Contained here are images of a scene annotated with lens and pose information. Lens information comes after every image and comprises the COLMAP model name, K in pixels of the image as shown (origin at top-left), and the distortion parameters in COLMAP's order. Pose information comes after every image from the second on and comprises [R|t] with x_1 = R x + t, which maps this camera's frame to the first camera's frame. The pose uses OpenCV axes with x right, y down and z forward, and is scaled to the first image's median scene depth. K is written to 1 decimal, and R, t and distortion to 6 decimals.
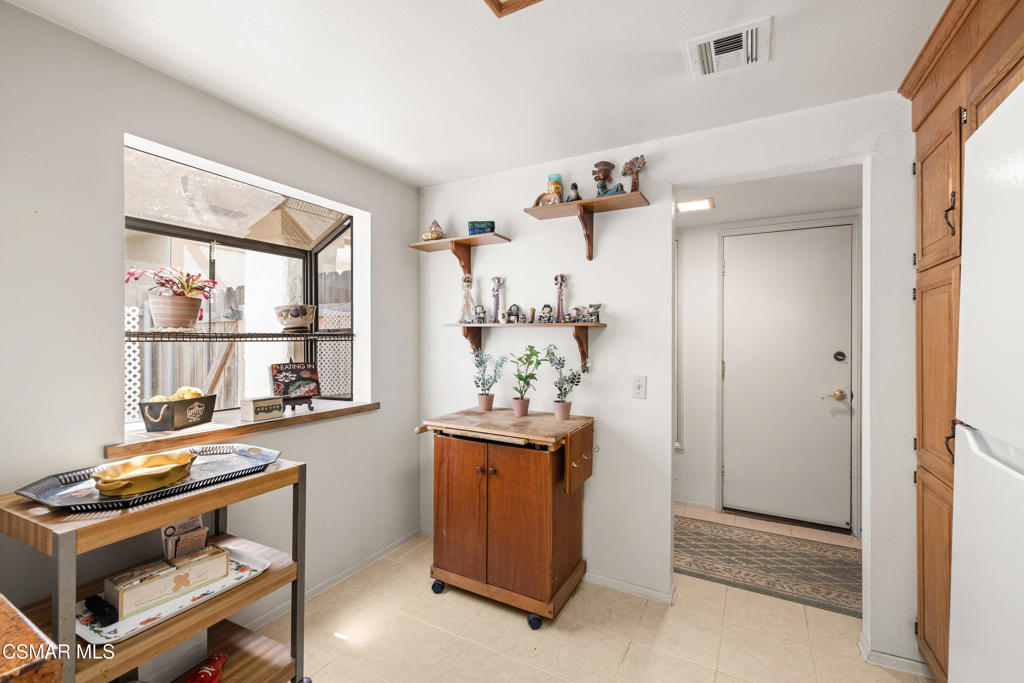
lens RADIAL K [[434.1, 0, 512.0], [0, 434.1, 341.5], [0, 0, 1]] dist [-0.008555, -0.000023]
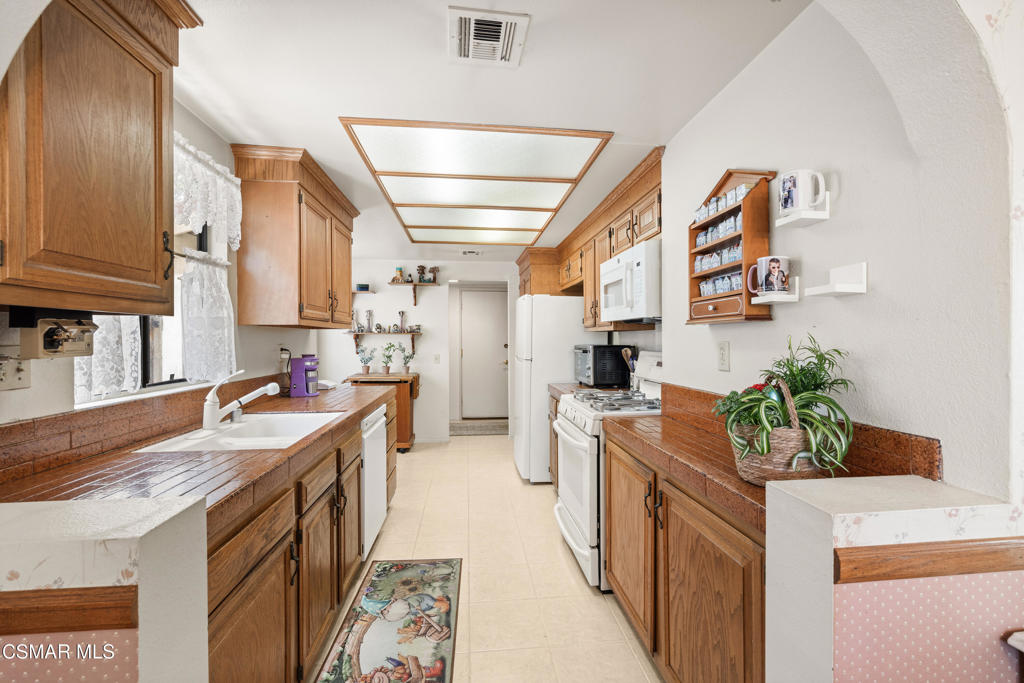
lens RADIAL K [[434.1, 0, 512.0], [0, 434.1, 341.5], [0, 0, 1]] dist [-0.008555, -0.000023]
pose [[0.816925, -0.008608, 0.576680, -0.748233], [0.007145, 0.999963, 0.004804, -0.003477], [-0.576700, 0.000196, 0.816956, -1.221424]]
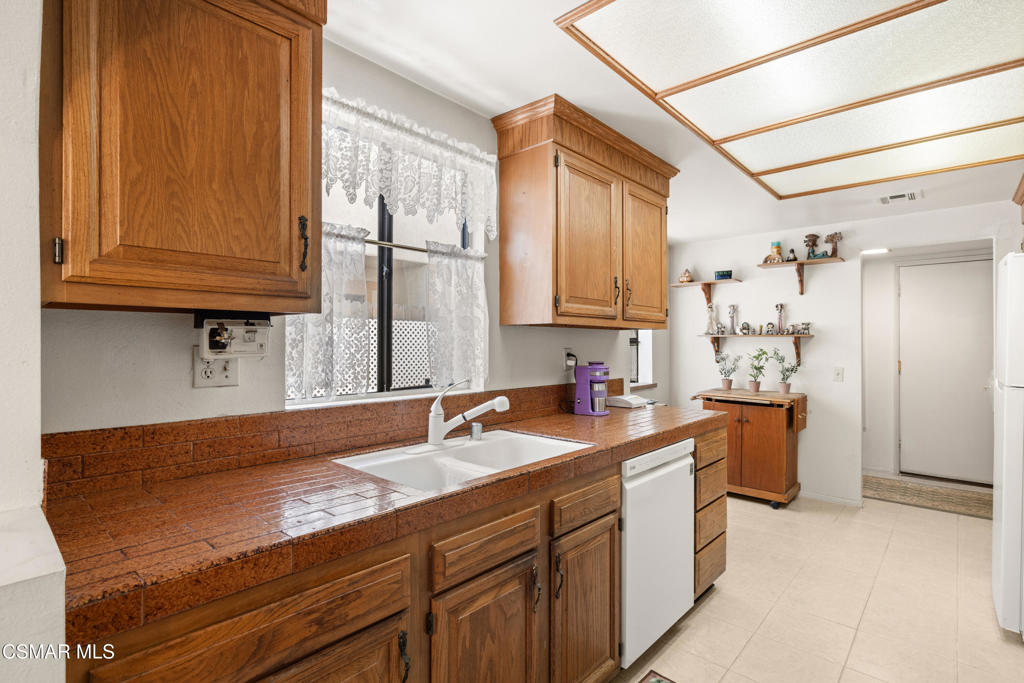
lens RADIAL K [[492.0, 0, 512.0], [0, 492.0, 341.5], [0, 0, 1]] dist [-0.006510, 0.000221]
pose [[0.974196, -0.001889, -0.225696, -0.452255], [-0.000165, 0.999959, -0.009078, -0.000390], [0.225704, 0.008881, 0.974155, -1.000483]]
